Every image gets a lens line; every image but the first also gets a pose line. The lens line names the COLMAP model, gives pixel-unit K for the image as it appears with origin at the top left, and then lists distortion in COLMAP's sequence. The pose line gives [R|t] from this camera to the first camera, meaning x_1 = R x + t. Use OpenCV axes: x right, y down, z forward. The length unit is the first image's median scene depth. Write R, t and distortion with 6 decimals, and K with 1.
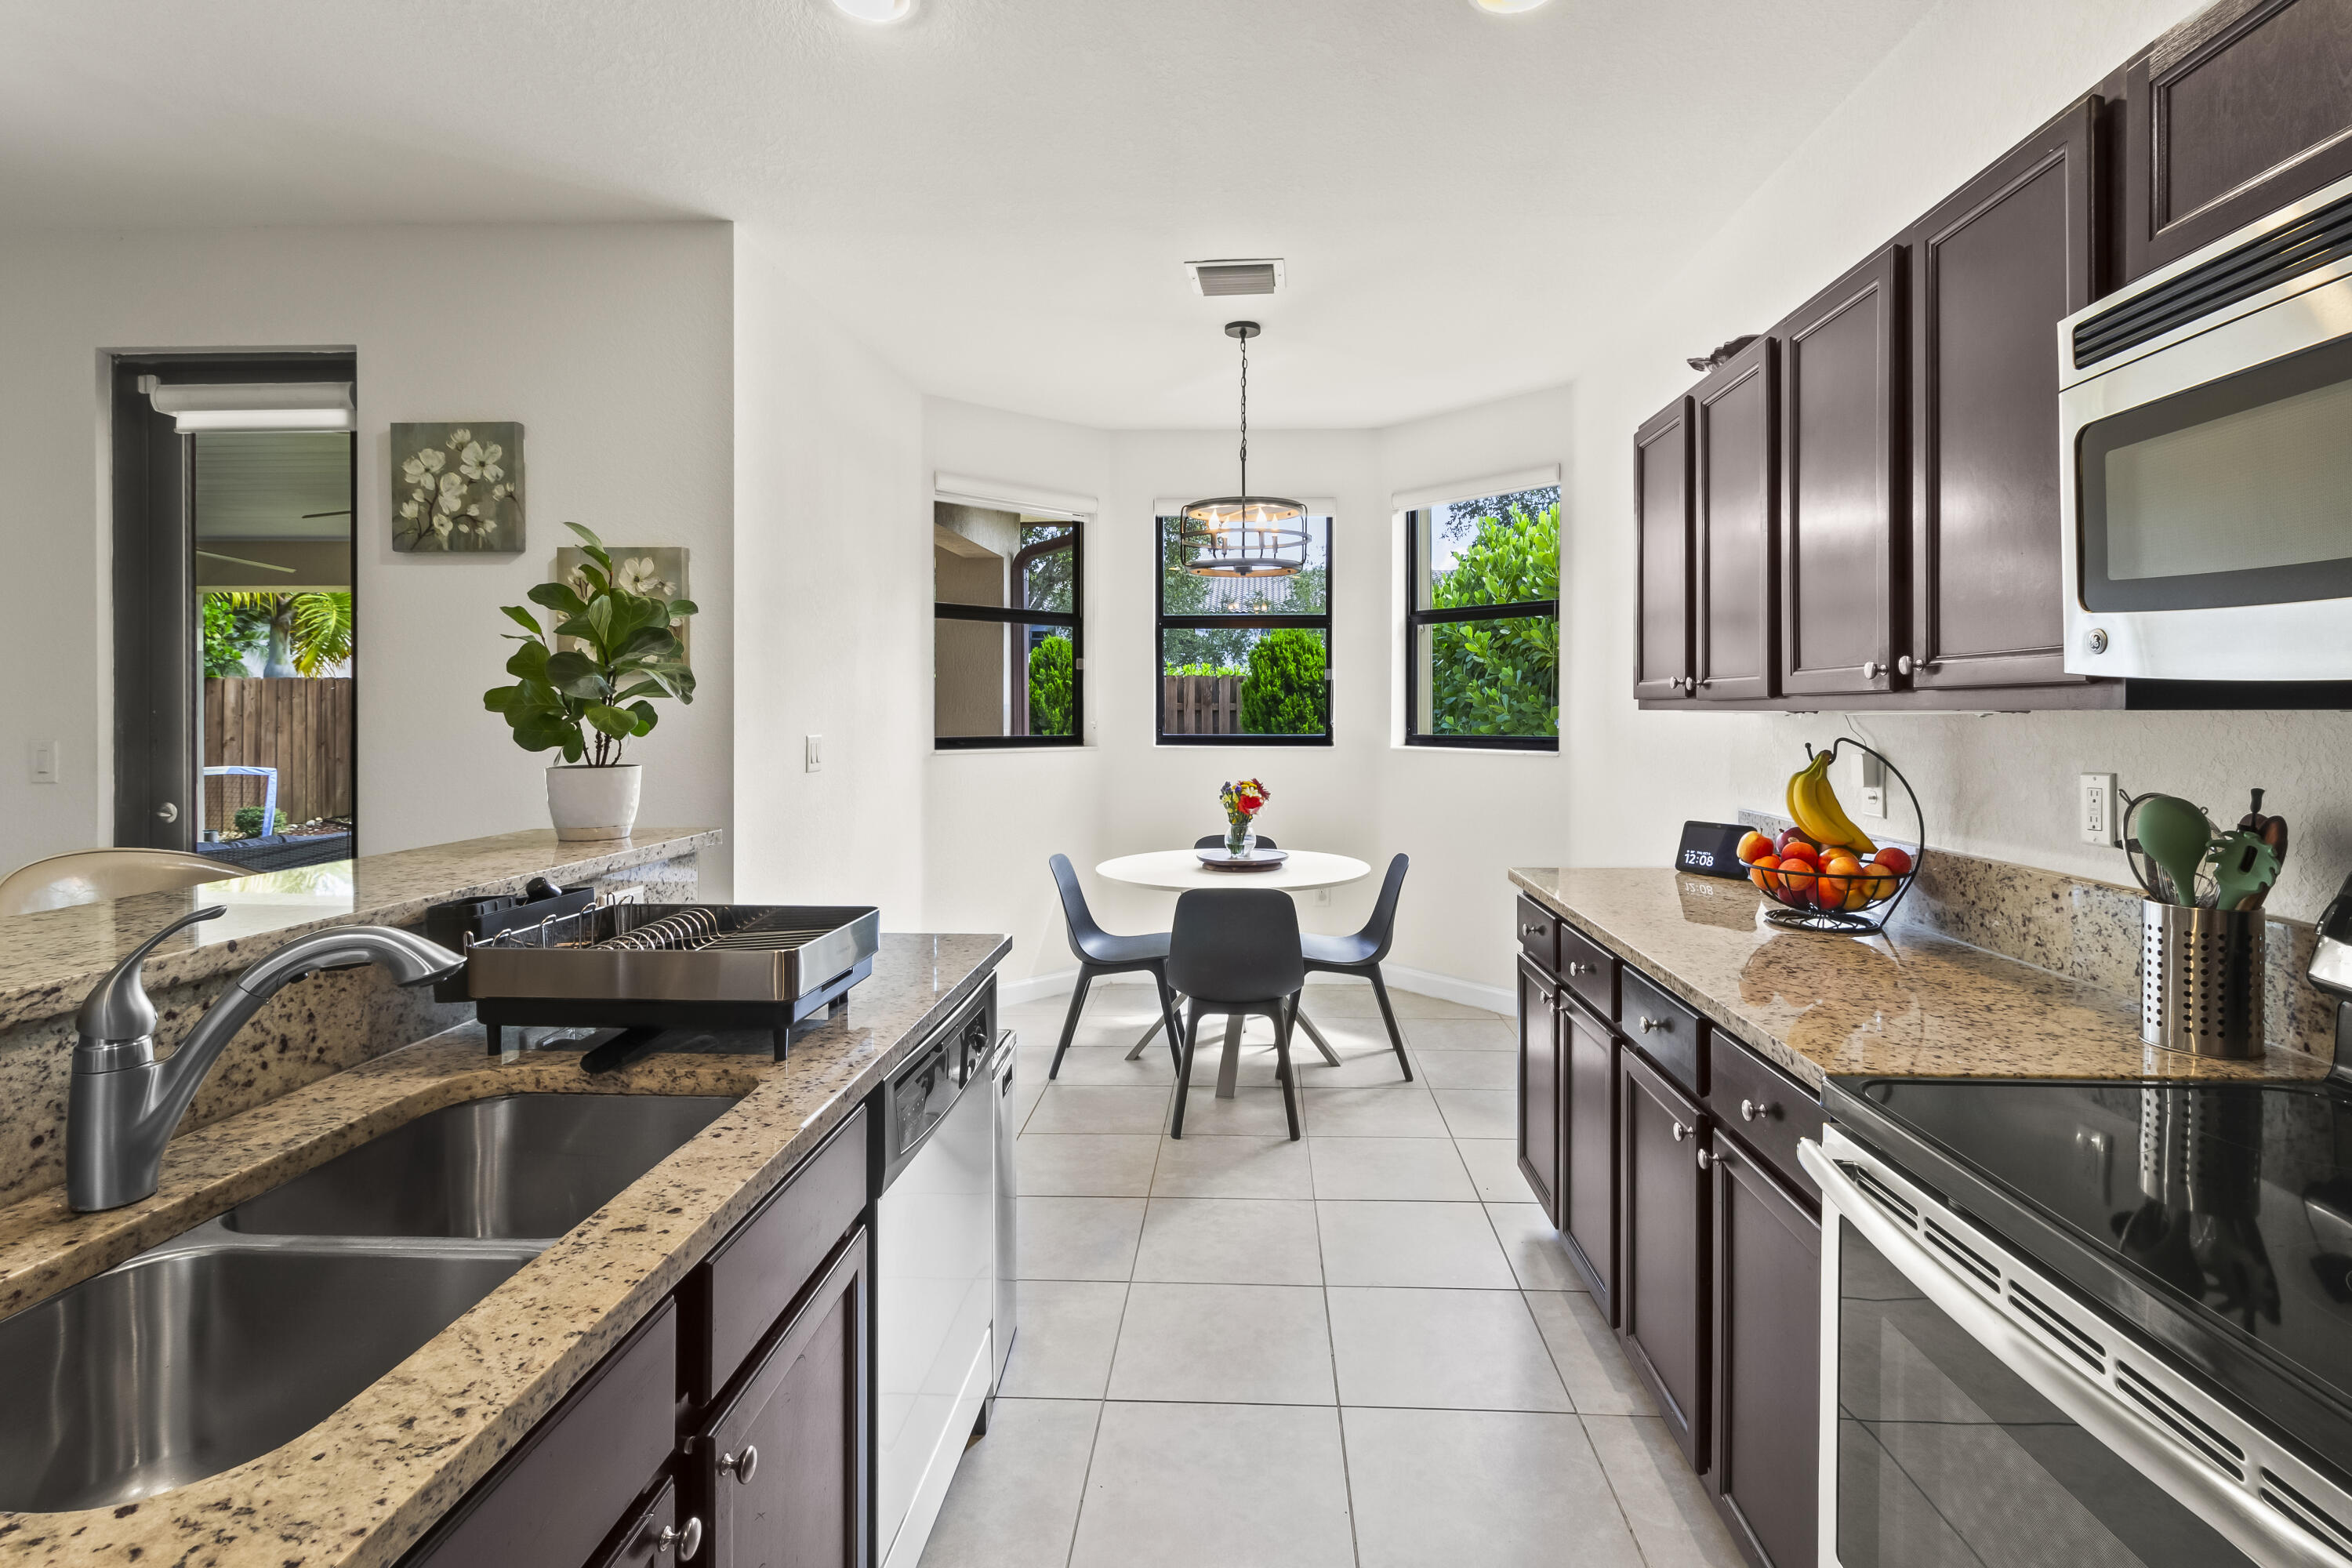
lens RADIAL K [[1107.5, 0, 1210.2], [0, 1107.5, 716.8], [0, 0, 1]] dist [0.002487, -0.000217]
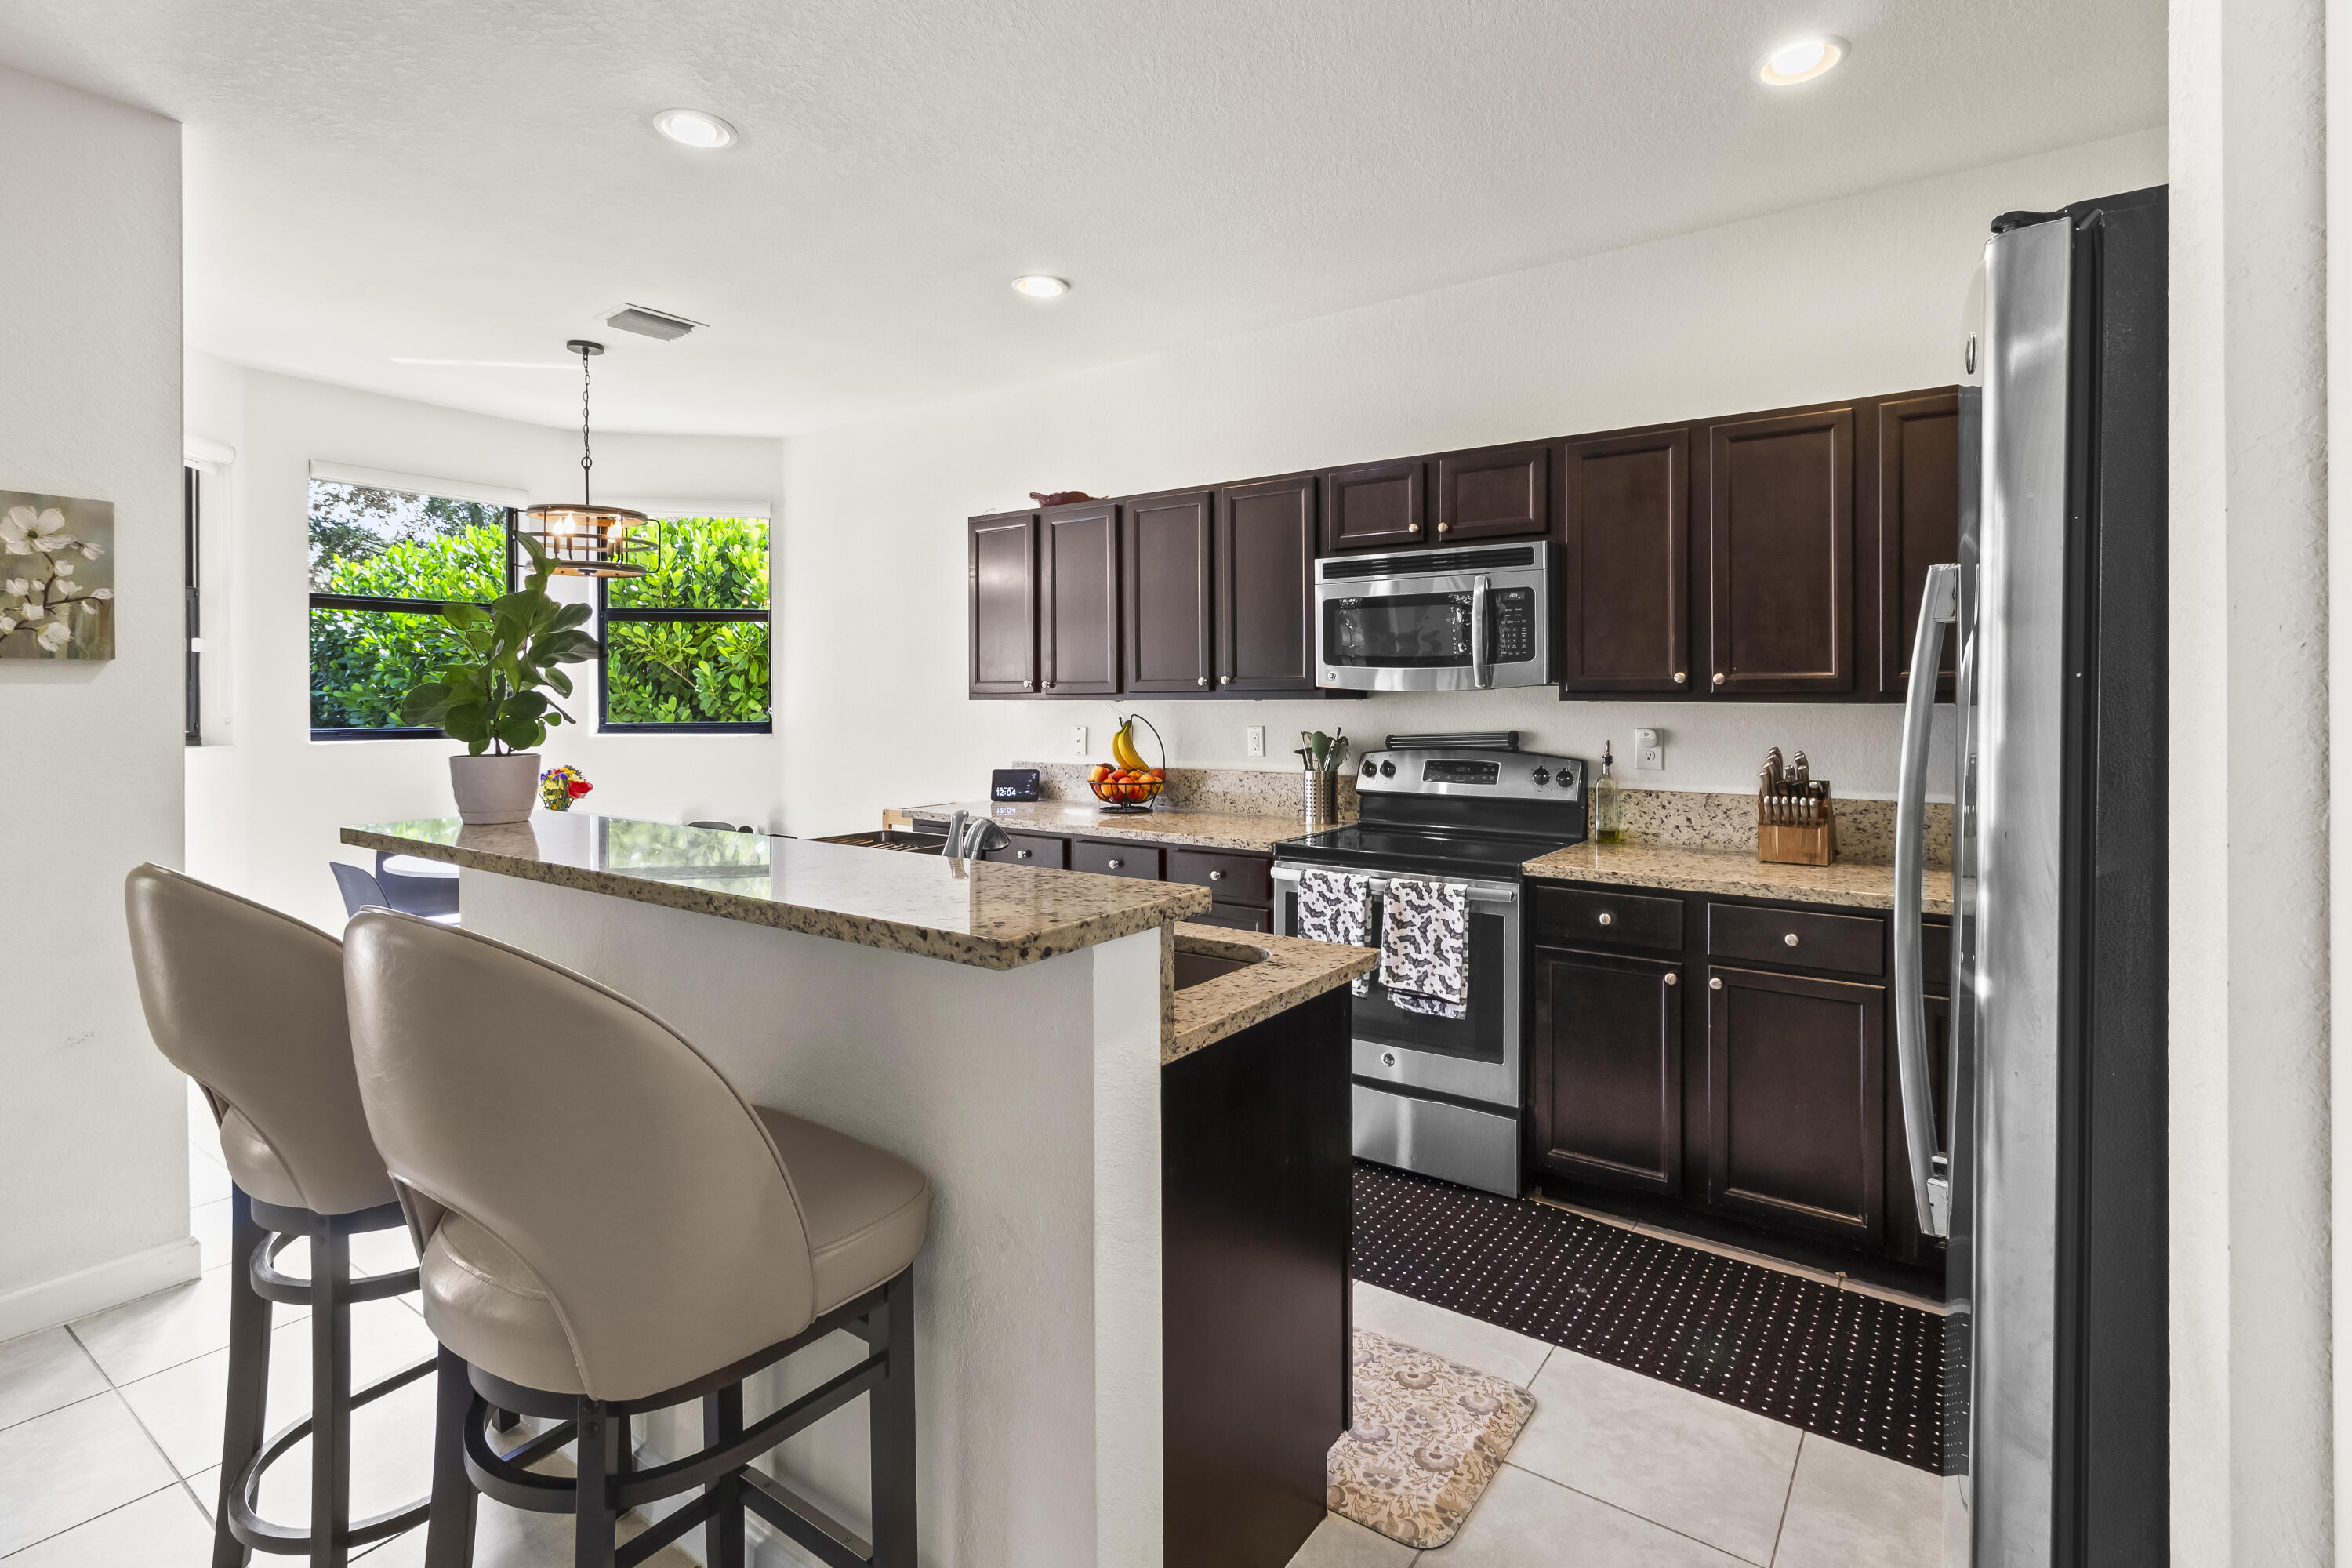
lens RADIAL K [[1112.7, 0, 1185.6], [0, 1112.7, 705.4], [0, 0, 1]] dist [0.000616, 0.001006]
pose [[0.544372, -0.006676, 0.838818, -0.728295], [0.007448, 0.999967, 0.003125, -0.001418], [-0.838811, 0.004547, 0.544404, -0.098040]]
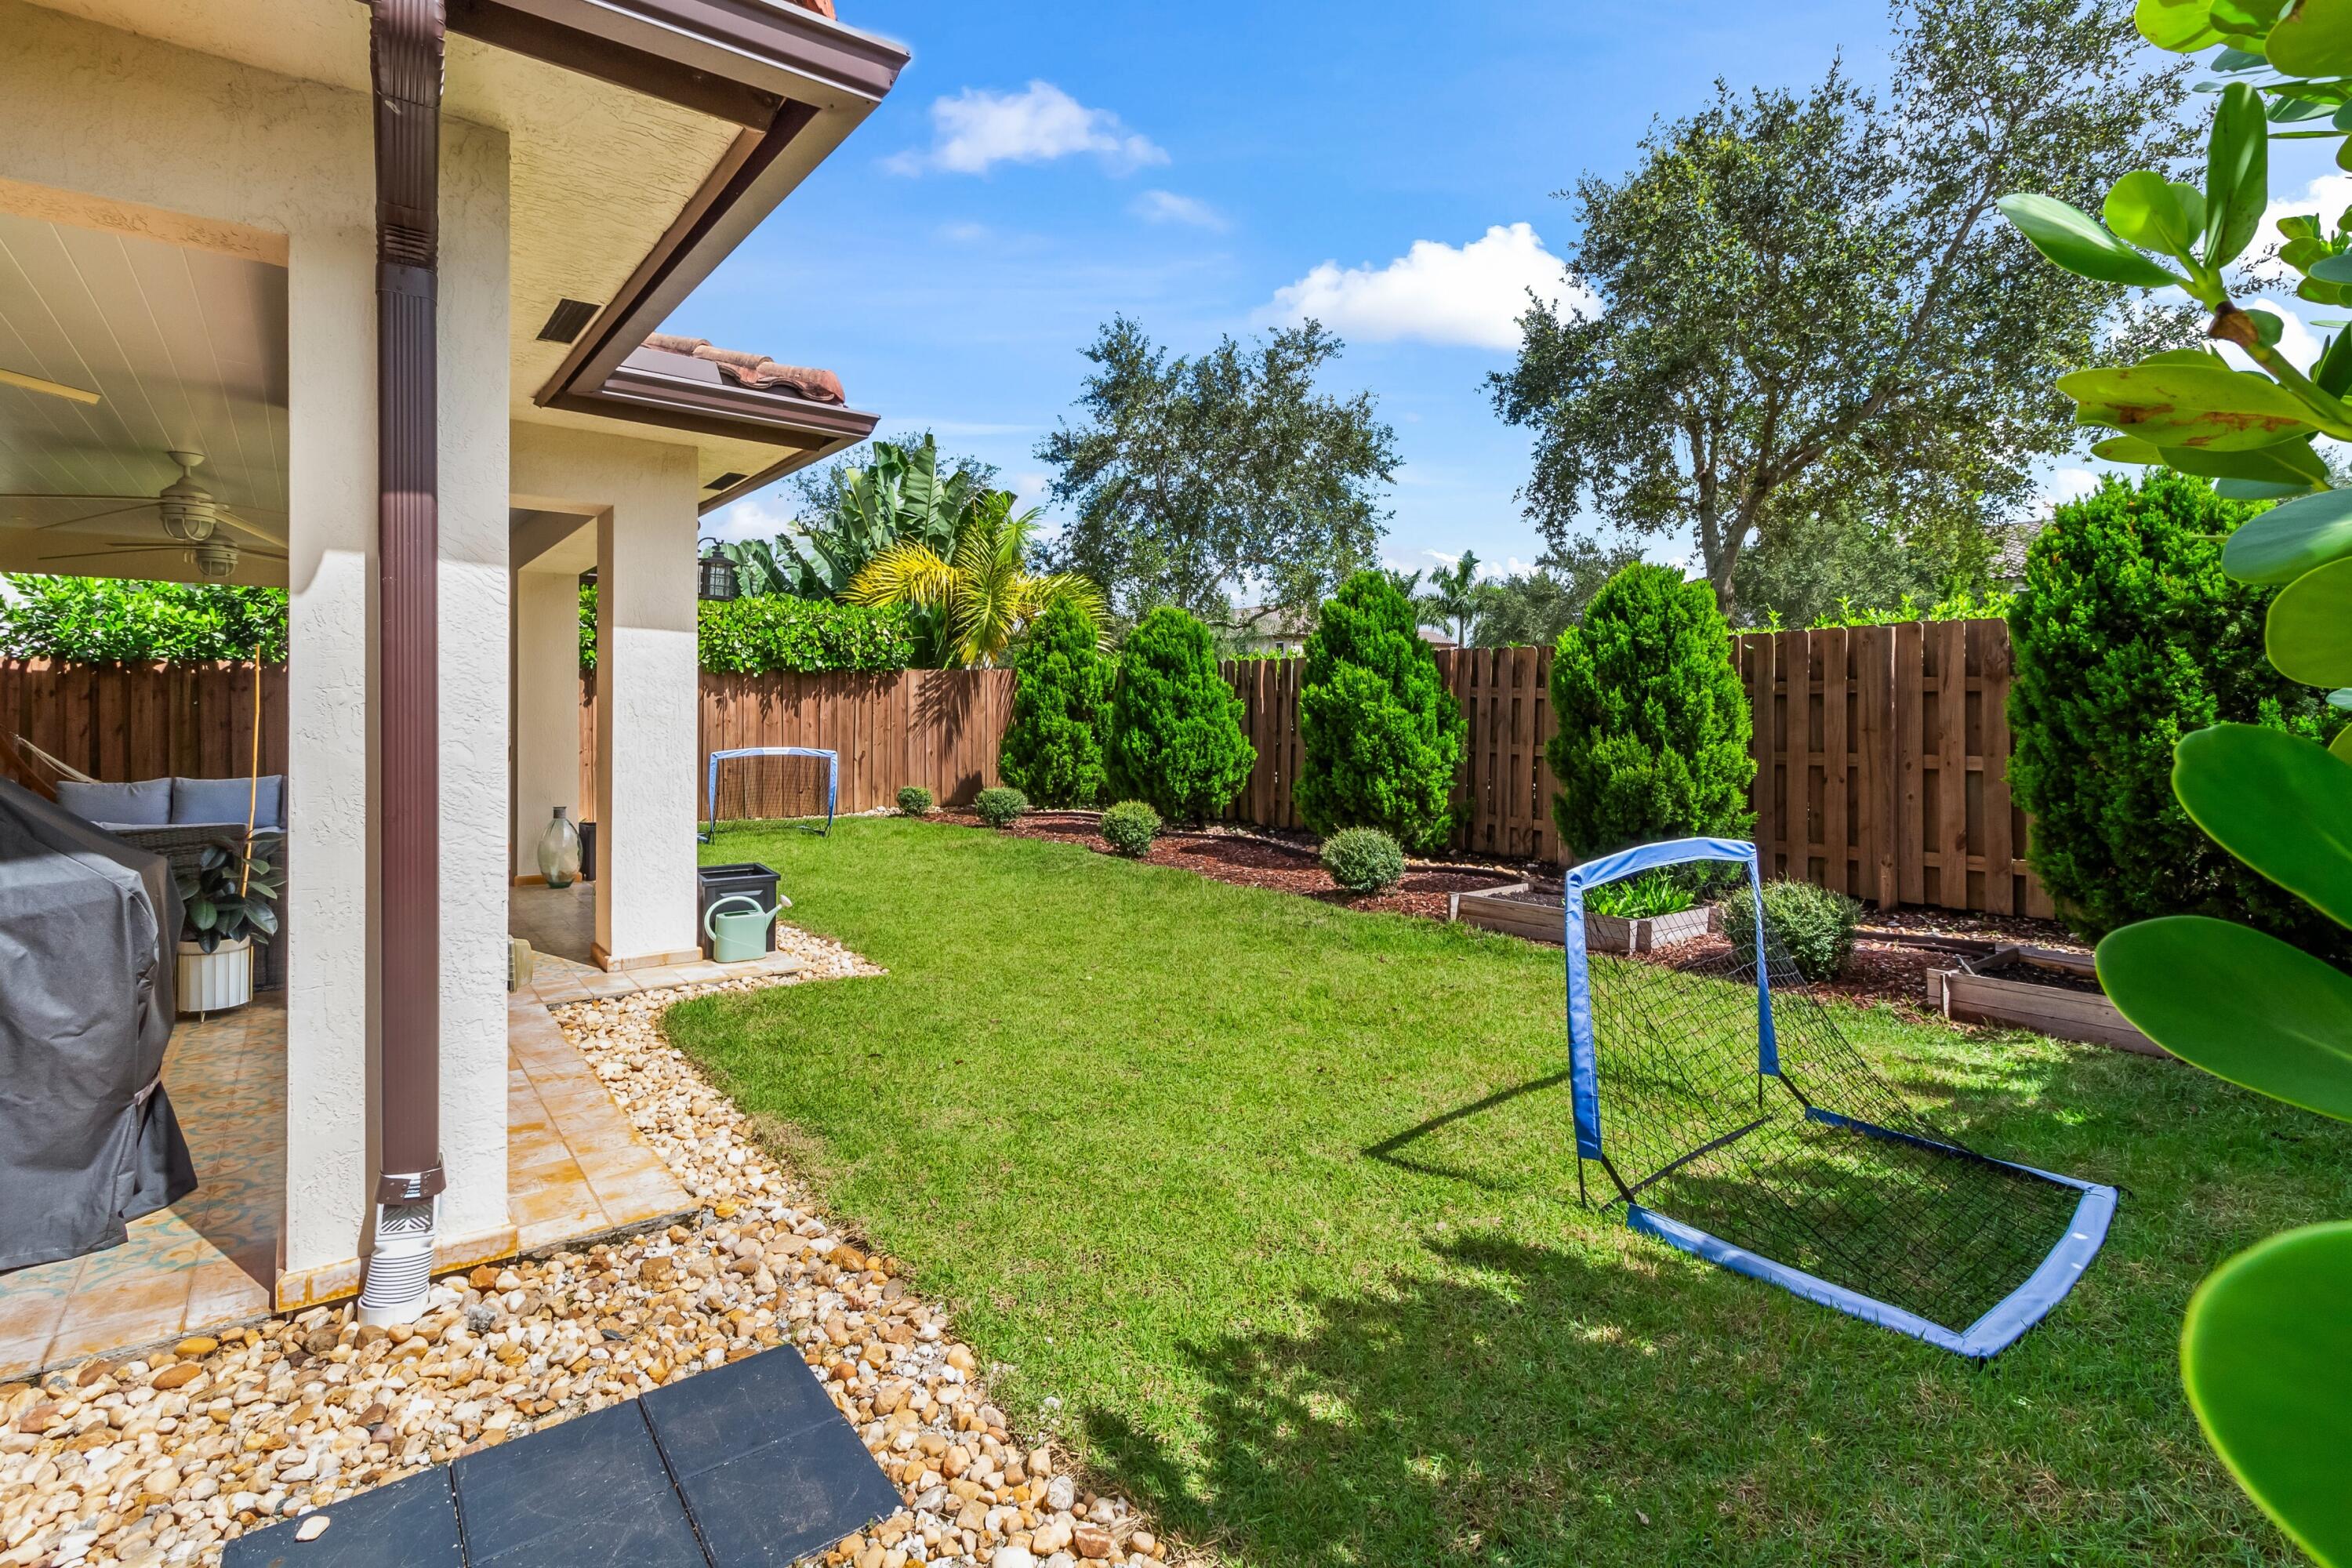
lens RADIAL K [[1098.7, 0, 1170.9], [0, 1098.7, 729.9], [0, 0, 1]] dist [-0.002022, 0.000070]
pose [[0.651887, 0.016169, -0.758144, 0.579822], [-0.008467, 0.999866, 0.014045, 0.032136], [0.758269, -0.002737, 0.651936, 1.985860]]
